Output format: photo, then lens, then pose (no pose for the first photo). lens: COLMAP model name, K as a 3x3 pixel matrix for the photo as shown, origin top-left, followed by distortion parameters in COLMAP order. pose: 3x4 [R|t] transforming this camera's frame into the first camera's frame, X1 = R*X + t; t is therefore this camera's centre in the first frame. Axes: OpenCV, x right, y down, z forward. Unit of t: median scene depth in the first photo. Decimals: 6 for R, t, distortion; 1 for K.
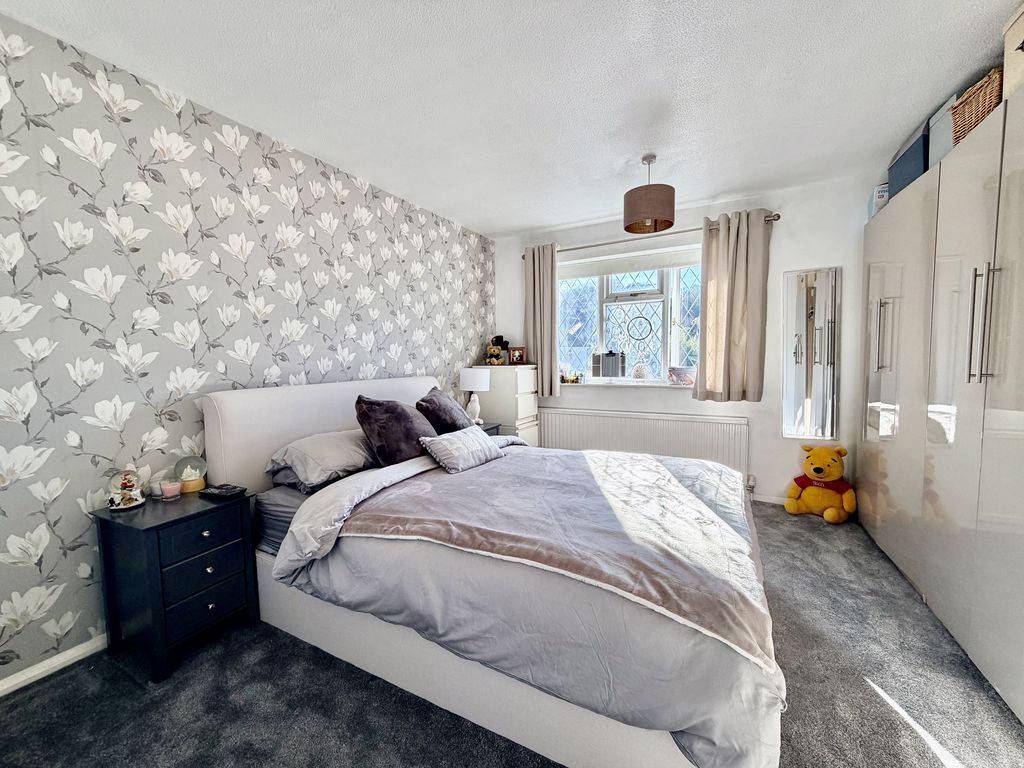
lens RADIAL K [[408.2, 0, 512.0], [0, 408.2, 384.0], [0, 0, 1]] dist [-0.000187, 0.000377]
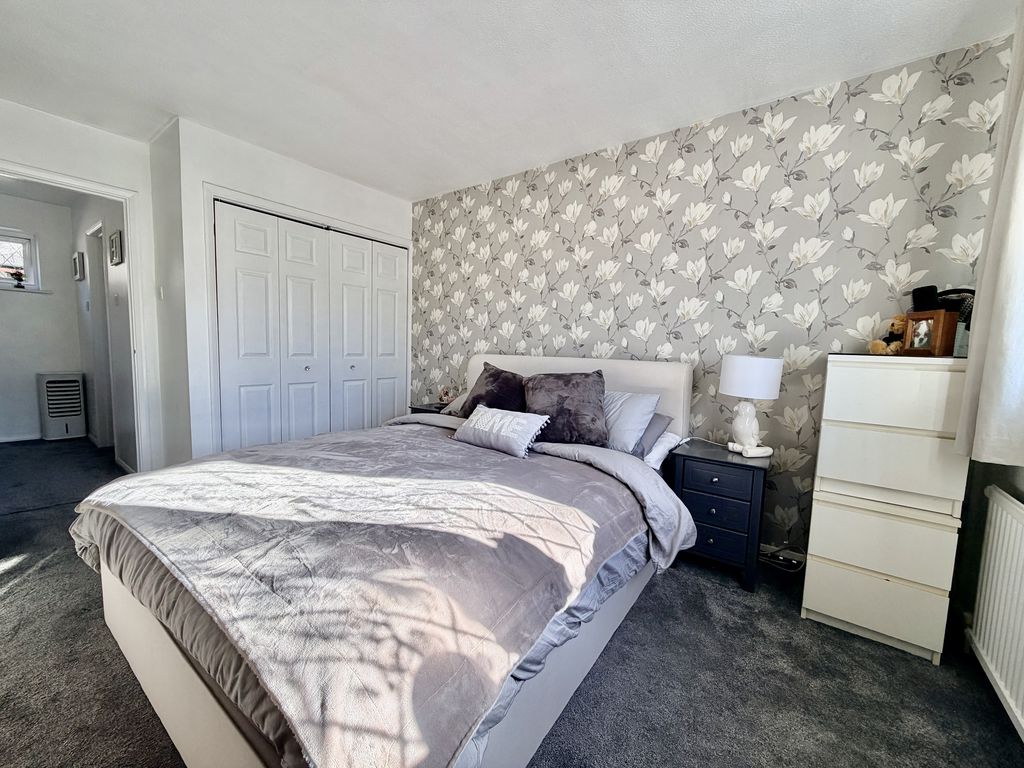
lens RADIAL K [[343.8, 0, 512.9], [0, 343.8, 359.6], [0, 0, 1]] dist [0.000986, 0.000037]
pose [[-0.052250, 0.078570, -0.995538, 0.441586], [-0.075188, 0.993761, 0.082376, -0.056958], [0.995800, 0.079157, -0.046016, 0.792450]]
